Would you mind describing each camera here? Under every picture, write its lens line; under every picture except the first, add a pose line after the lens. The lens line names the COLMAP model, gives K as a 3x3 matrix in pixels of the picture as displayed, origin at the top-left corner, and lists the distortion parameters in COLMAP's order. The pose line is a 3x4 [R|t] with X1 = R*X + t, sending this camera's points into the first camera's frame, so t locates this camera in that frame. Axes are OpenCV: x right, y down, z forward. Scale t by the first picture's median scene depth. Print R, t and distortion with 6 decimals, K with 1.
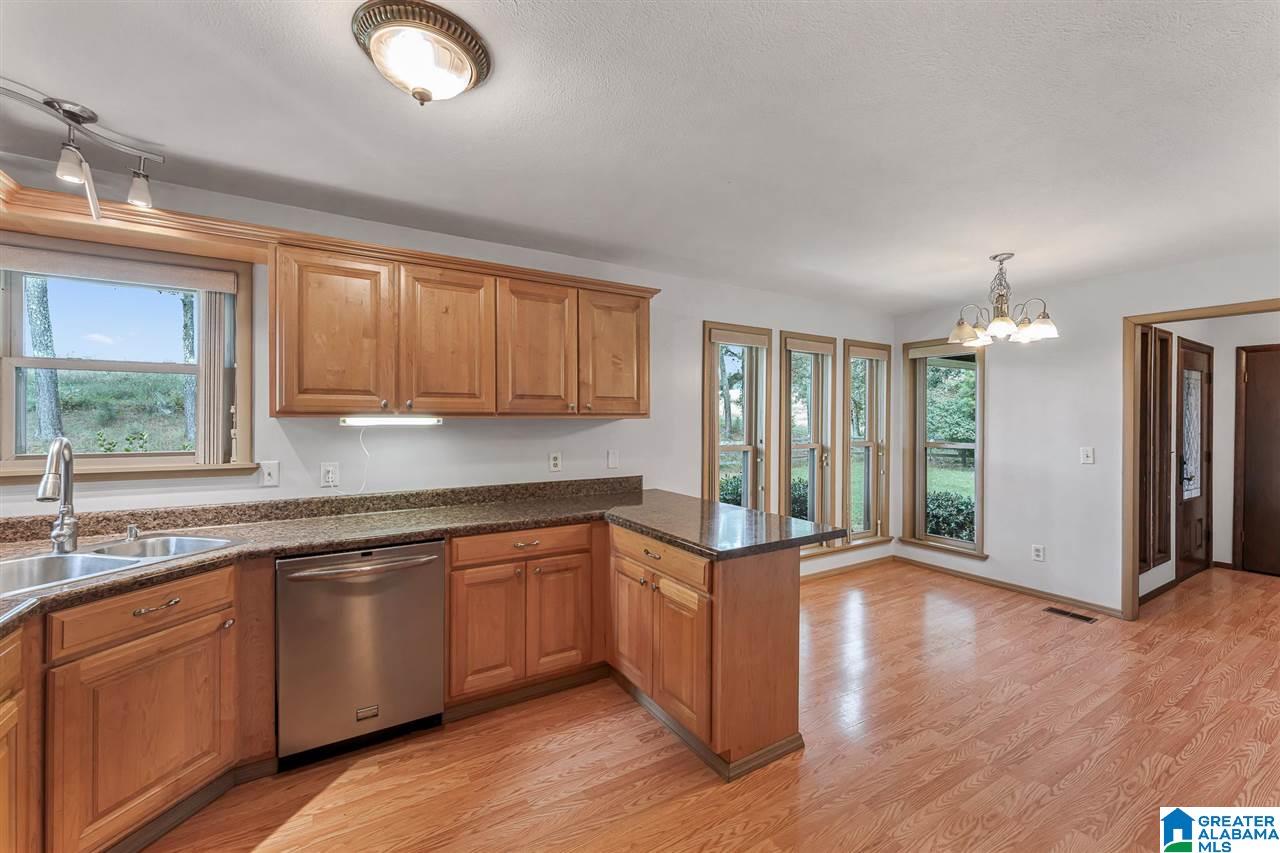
lens RADIAL K [[516.9, 0, 626.7], [0, 516.9, 420.0], [0, 0, 1]] dist [-0.015730, 0.001183]
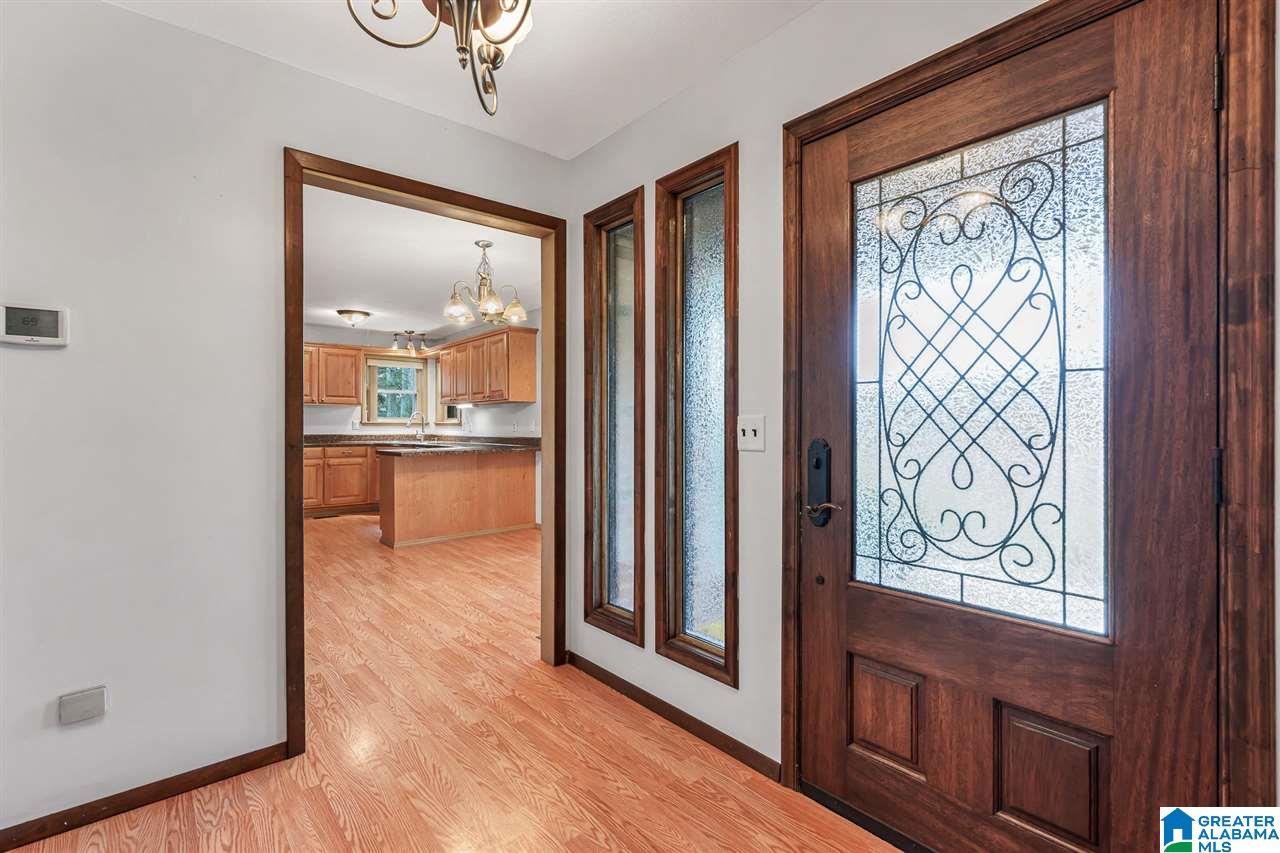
lens RADIAL K [[565.6, 0, 629.0], [0, 565.6, 420.7], [0, 0, 1]] dist [-0.007537, -0.000698]
pose [[0.170984, -0.005549, -0.985258, 2.009567], [-0.001817, 0.999981, -0.005948, 0.075048], [0.985272, 0.002807, 0.170971, 1.102248]]
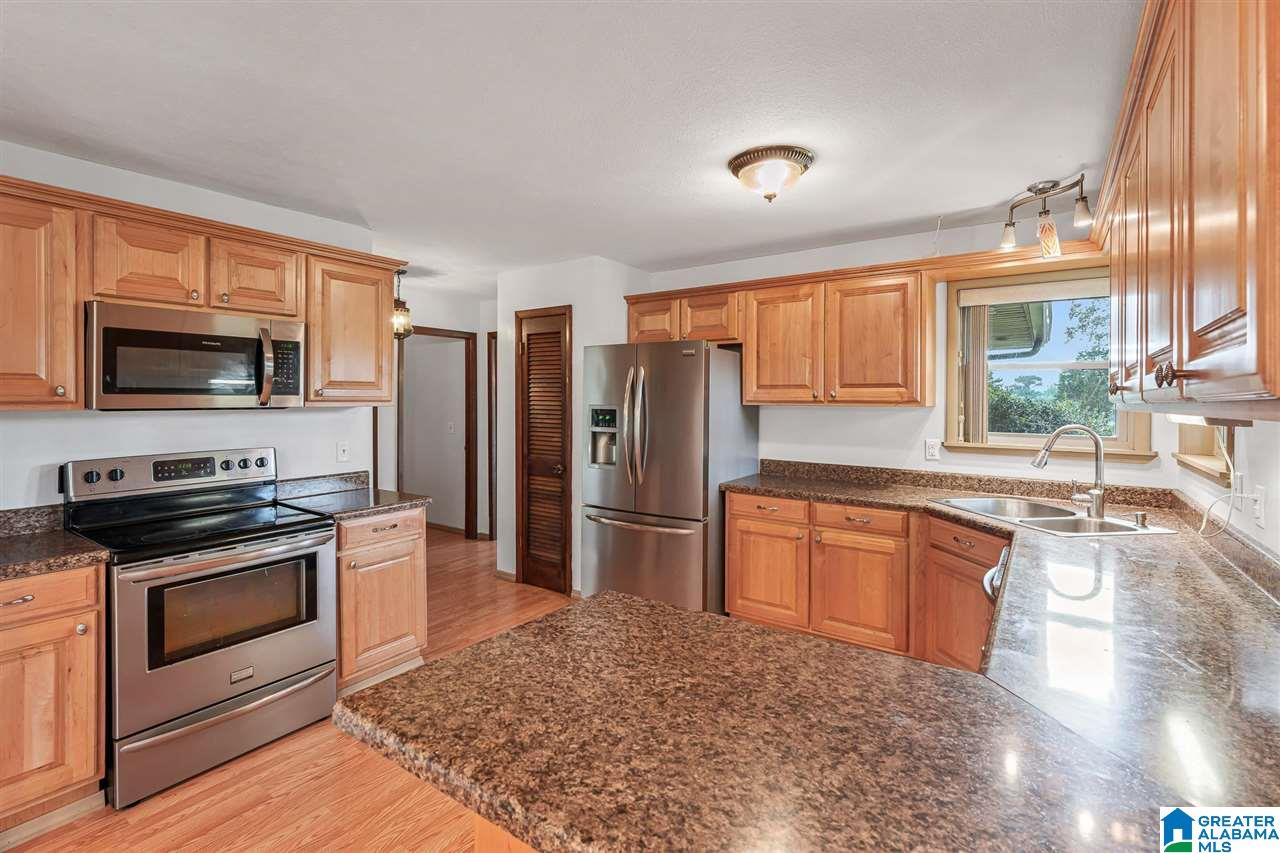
lens RADIAL K [[565.6, 0, 665.2], [0, 565.6, 404.7], [0, 0, 1]] dist [-0.007537, -0.000698]
pose [[-0.902285, 0.000772, -0.431139, 0.278226], [-0.004696, 0.999921, 0.011617, -0.012738], [0.431114, 0.012506, -0.902211, 1.088373]]
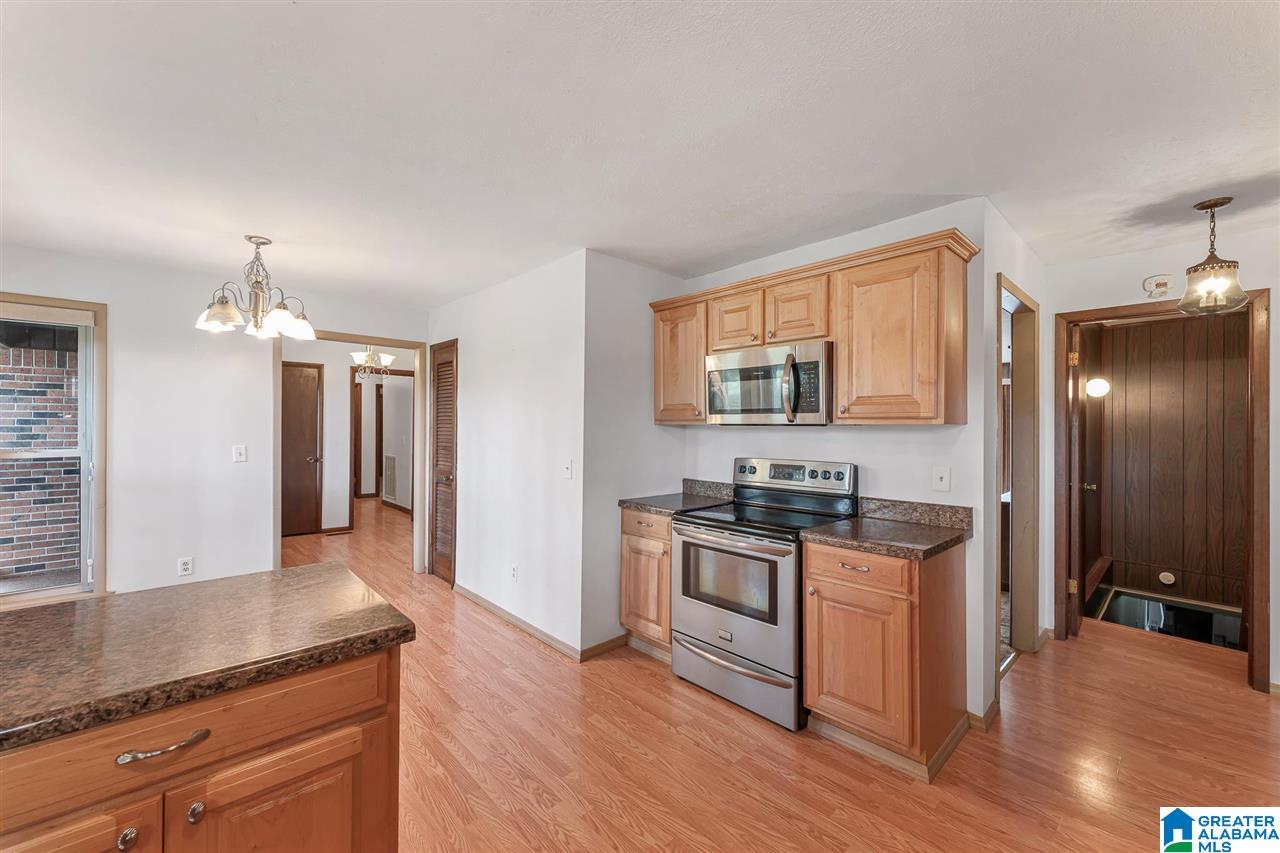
lens RADIAL K [[516.9, 0, 638.0], [0, 516.9, 426.3], [0, 0, 1]] dist [-0.015730, 0.001183]
pose [[-0.217653, -0.009878, 0.975976, -0.311026], [-0.006493, 0.999941, 0.008672, 0.001427], [-0.976005, -0.004449, -0.217705, 0.534956]]
